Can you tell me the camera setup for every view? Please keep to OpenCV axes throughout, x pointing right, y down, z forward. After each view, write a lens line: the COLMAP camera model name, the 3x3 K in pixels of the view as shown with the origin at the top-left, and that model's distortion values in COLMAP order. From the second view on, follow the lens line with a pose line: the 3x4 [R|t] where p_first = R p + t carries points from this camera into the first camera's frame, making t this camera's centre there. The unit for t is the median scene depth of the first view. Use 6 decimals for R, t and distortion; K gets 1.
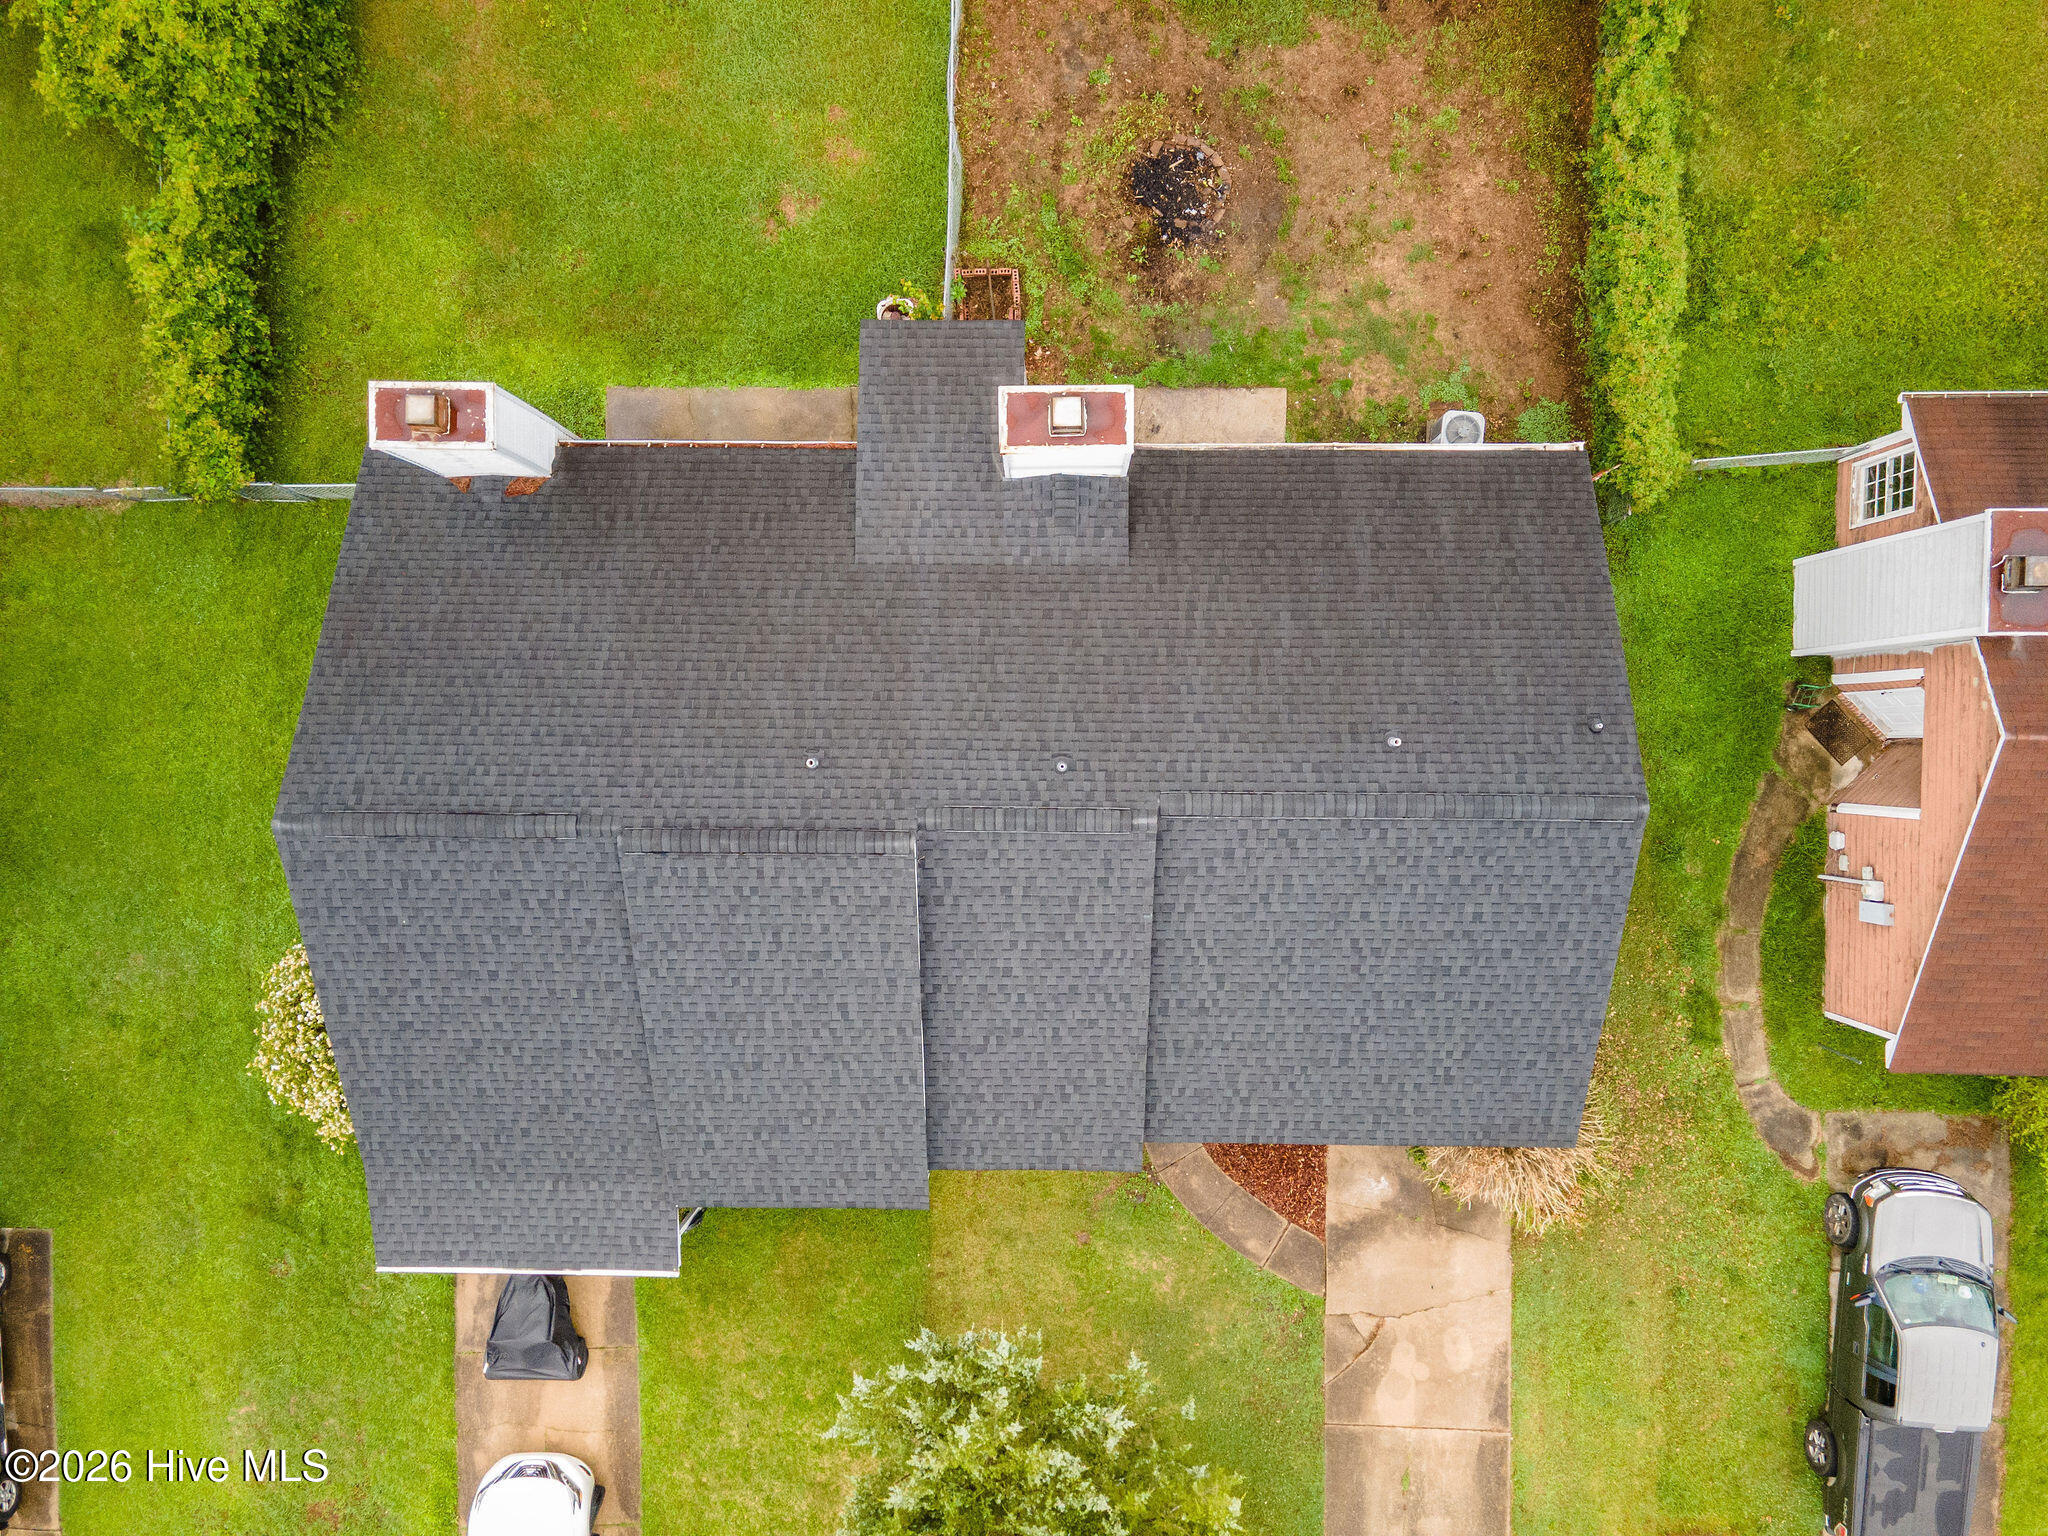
lens RADIAL K [[1491.1, 0, 1027.5], [0, 1491.1, 774.4], [0, 0, 1]] dist [0.039654, 0.007331]
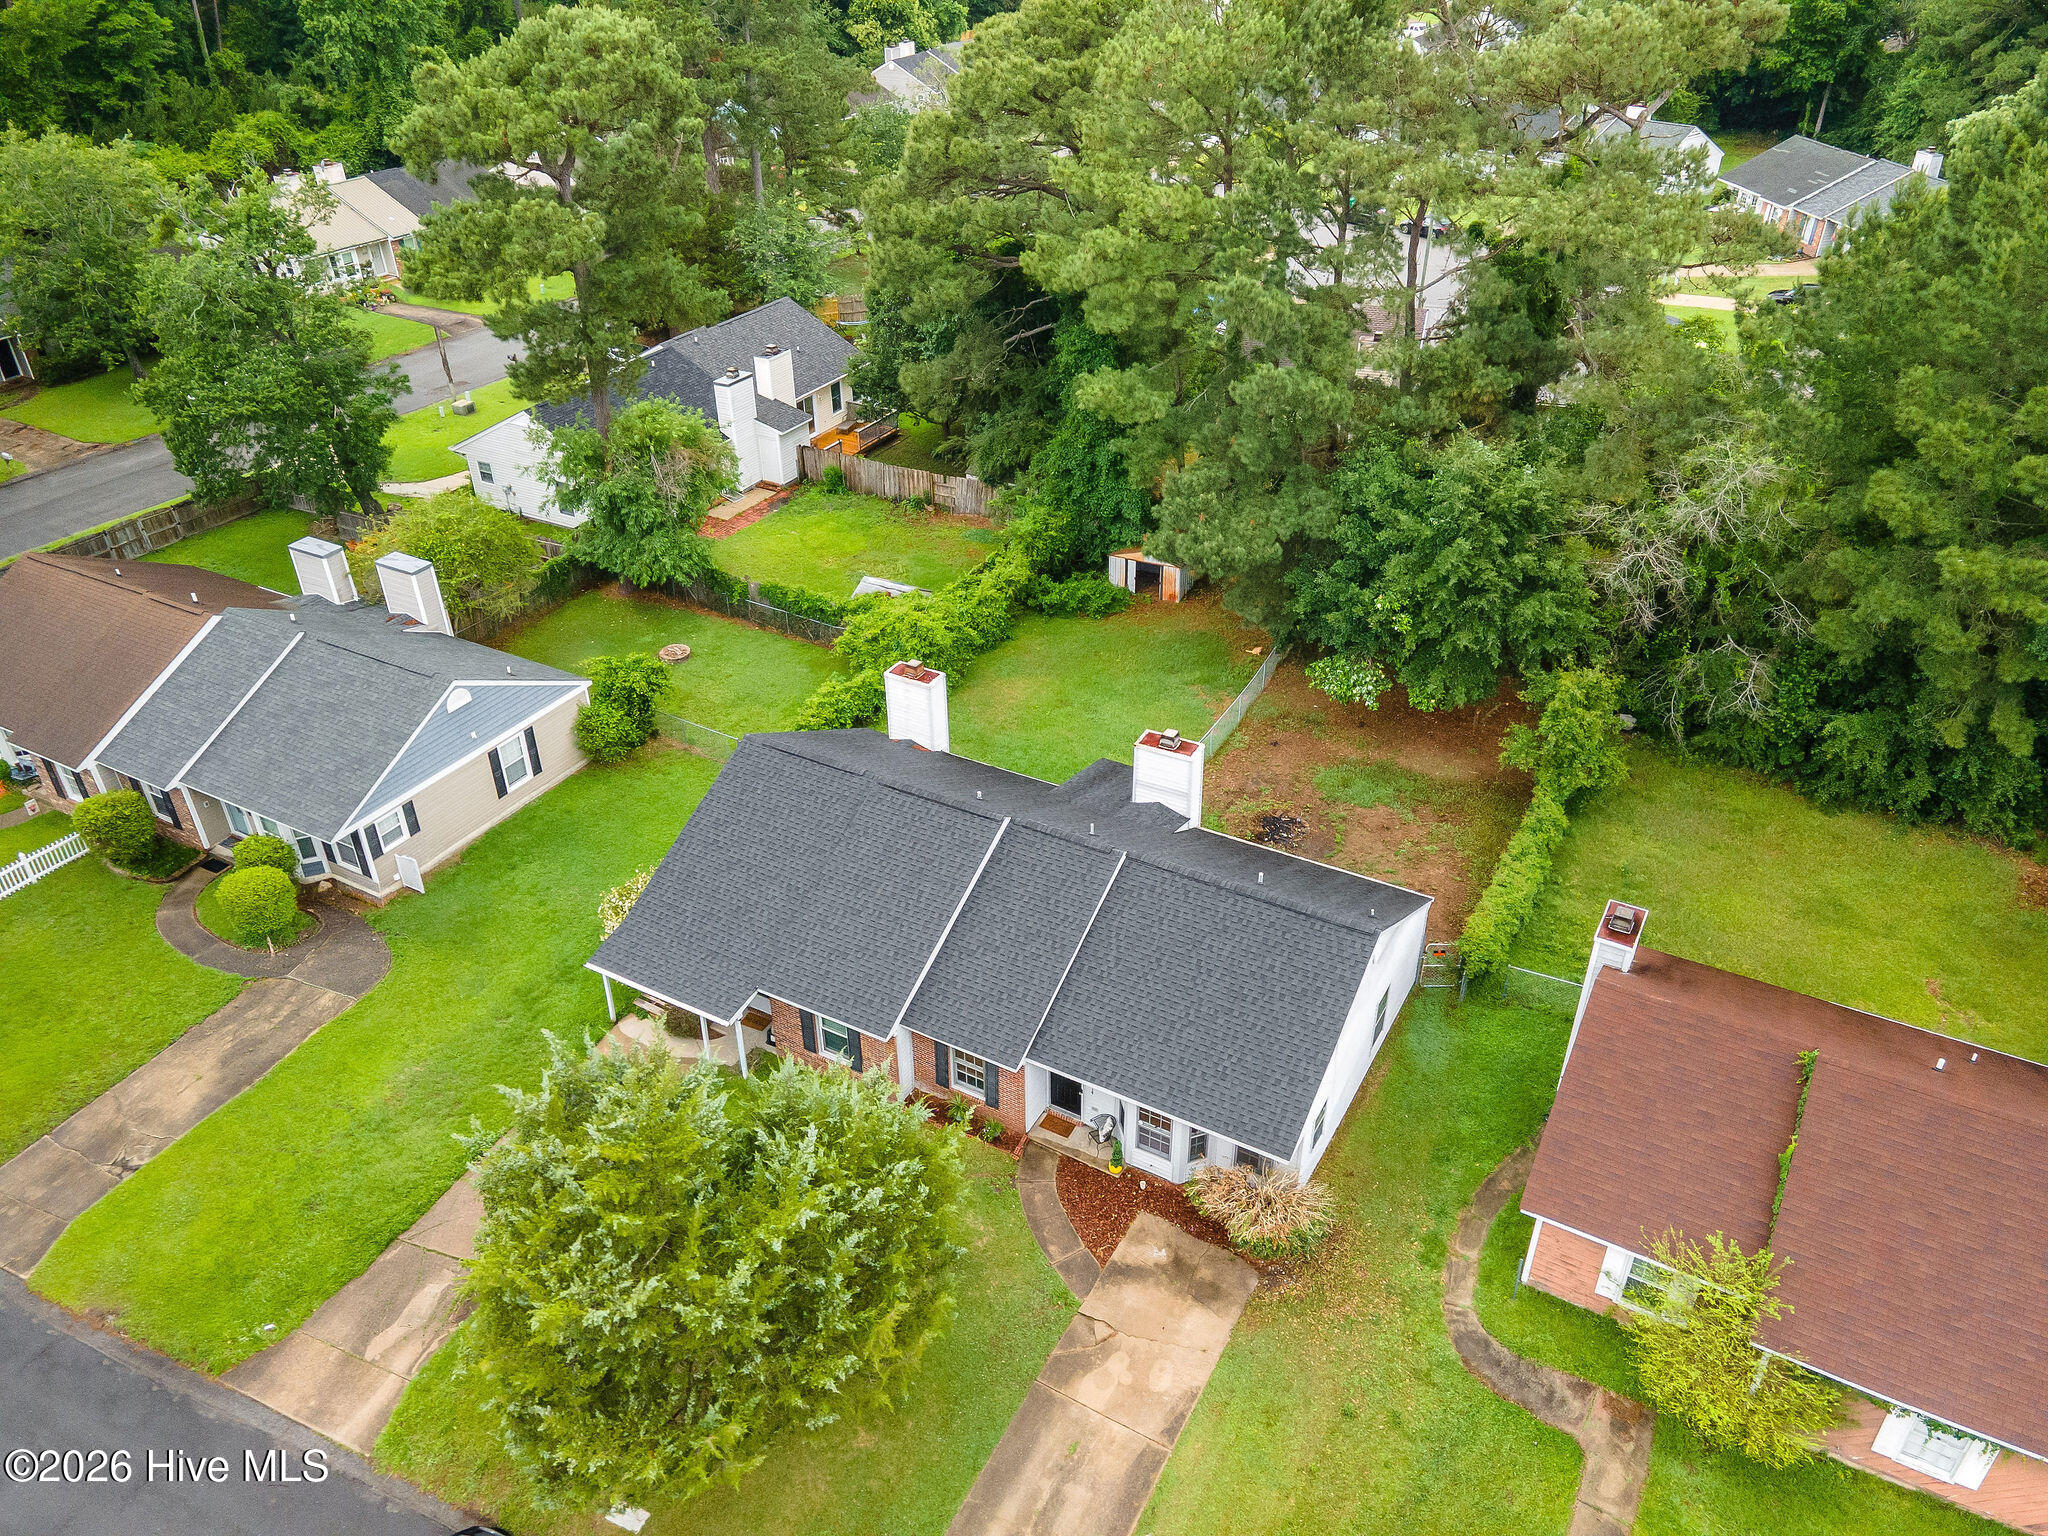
lens RADIAL K [[1483.1, 0, 1030.9], [0, 1483.1, 782.4], [0, 0, 1]] dist [0.073565, -0.046591]
pose [[0.874028, 0.272124, -0.402521, 0.598119], [-0.485696, 0.466862, -0.739012, 1.198718], [-0.013181, 0.841420, 0.540220, -0.063229]]
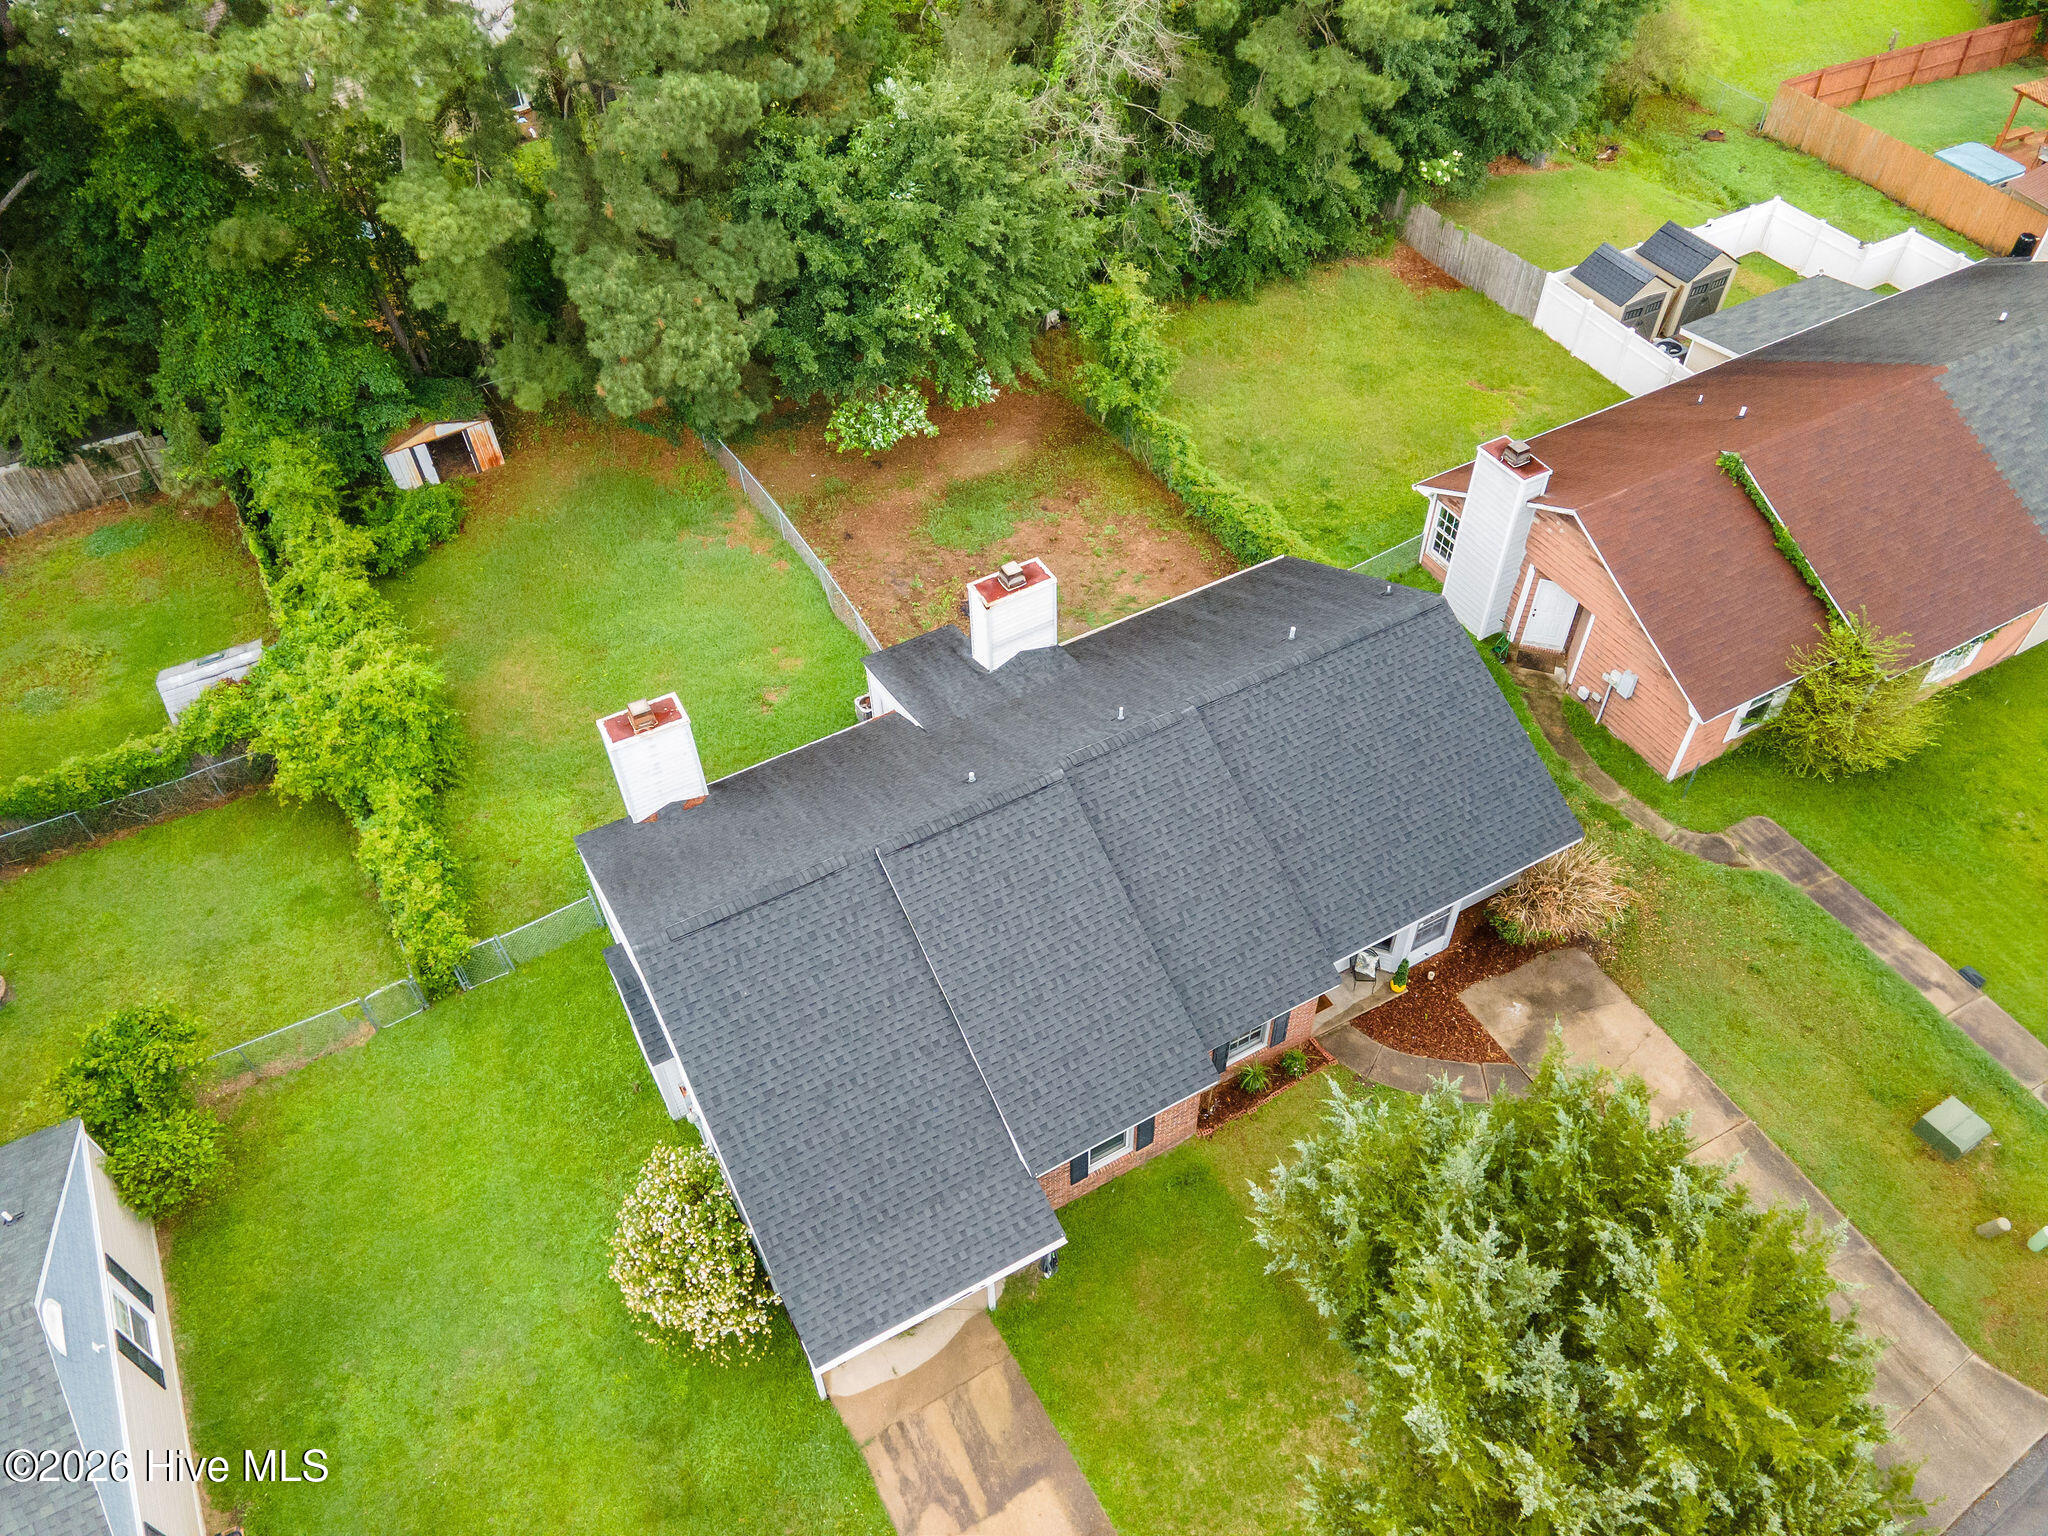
lens RADIAL K [[1491.1, 0, 1027.5], [0, 1491.1, 774.4], [0, 0, 1]] dist [0.039654, 0.007331]
pose [[0.871312, -0.364788, 0.328245, -0.488174], [0.490440, 0.624345, -0.607998, 0.764798], [0.016852, 0.690741, 0.722906, -0.035450]]
